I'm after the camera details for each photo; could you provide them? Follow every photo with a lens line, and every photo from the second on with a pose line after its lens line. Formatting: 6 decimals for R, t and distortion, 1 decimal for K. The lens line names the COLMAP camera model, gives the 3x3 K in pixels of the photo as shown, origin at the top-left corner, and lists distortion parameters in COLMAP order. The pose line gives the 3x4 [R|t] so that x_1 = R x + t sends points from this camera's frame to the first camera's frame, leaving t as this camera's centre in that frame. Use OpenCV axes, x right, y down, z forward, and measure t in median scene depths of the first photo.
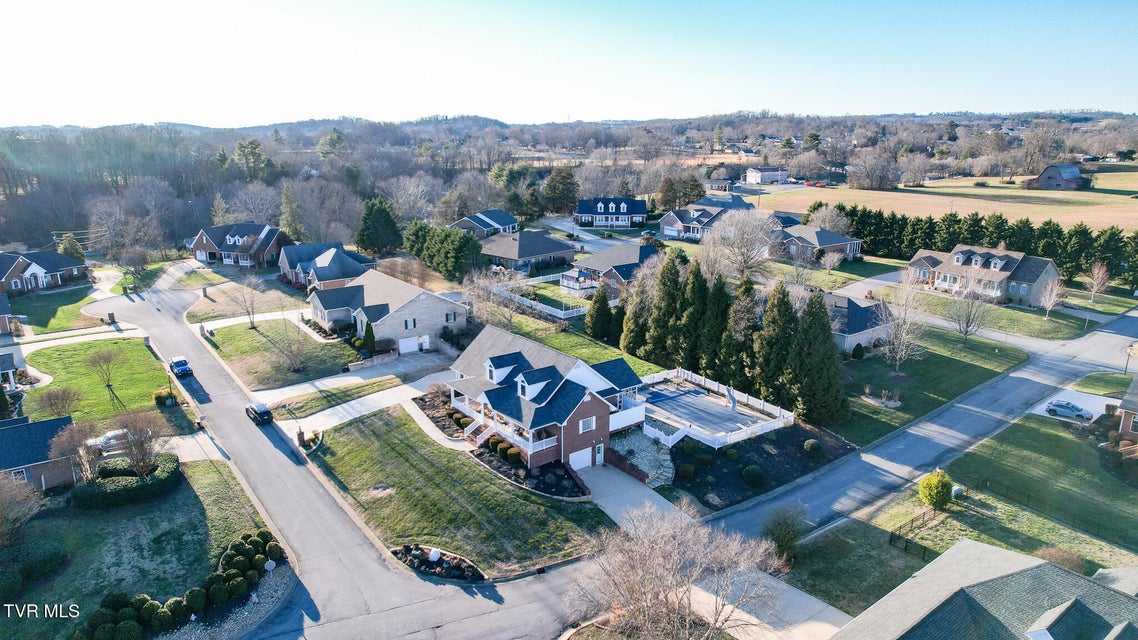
lens RADIAL K [[725.8, 0, 569.9], [0, 725.8, 316.5], [0, 0, 1]] dist [-0.058170, 0.046013]
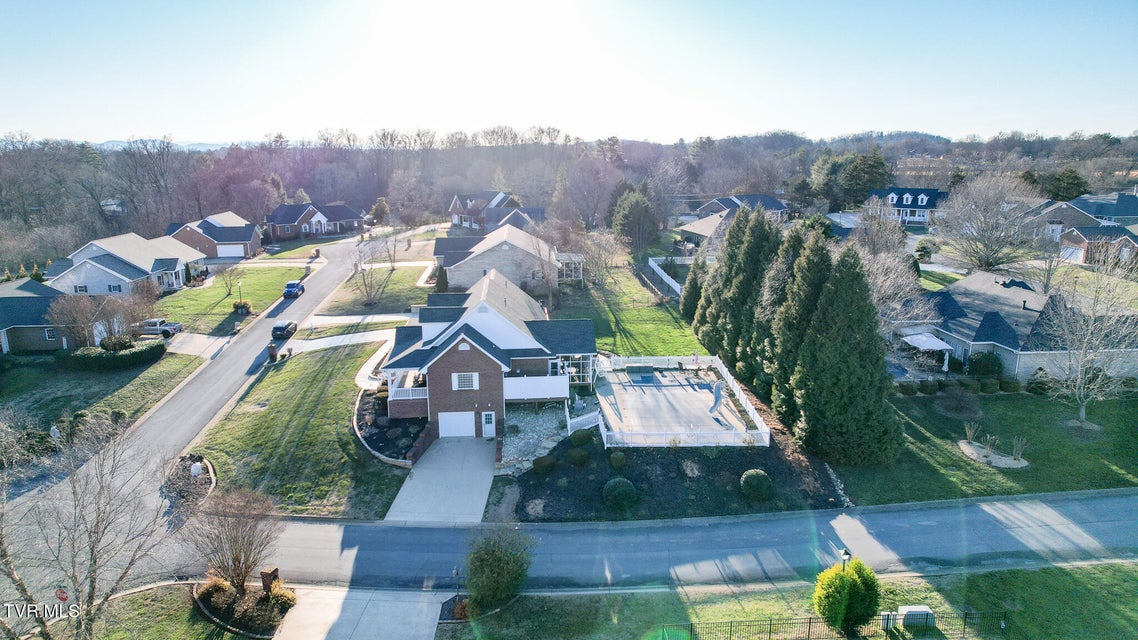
lens RADIAL K [[725.8, 0, 570.0], [0, 725.8, 312.6], [0, 0, 1]] dist [-0.058170, 0.046013]
pose [[0.837639, 0.116912, -0.533566, 0.449090], [-0.133349, 0.991038, 0.007808, 0.045610], [0.529698, 0.064610, 0.845722, 0.326720]]
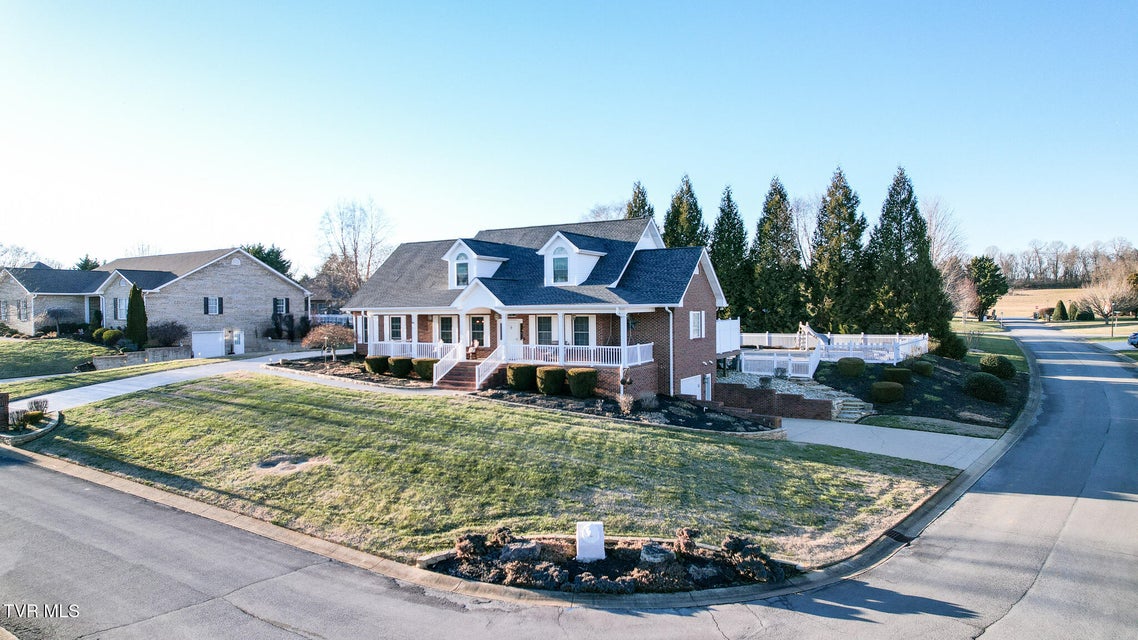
lens RADIAL K [[725.8, 0, 569.2], [0, 725.8, 317.2], [0, 0, 1]] dist [-0.058170, 0.046013]
pose [[0.928222, -0.014436, 0.371745, -0.208306], [0.103547, 0.969786, -0.220889, 0.208325], [-0.357325, 0.243528, 0.901672, 0.484694]]
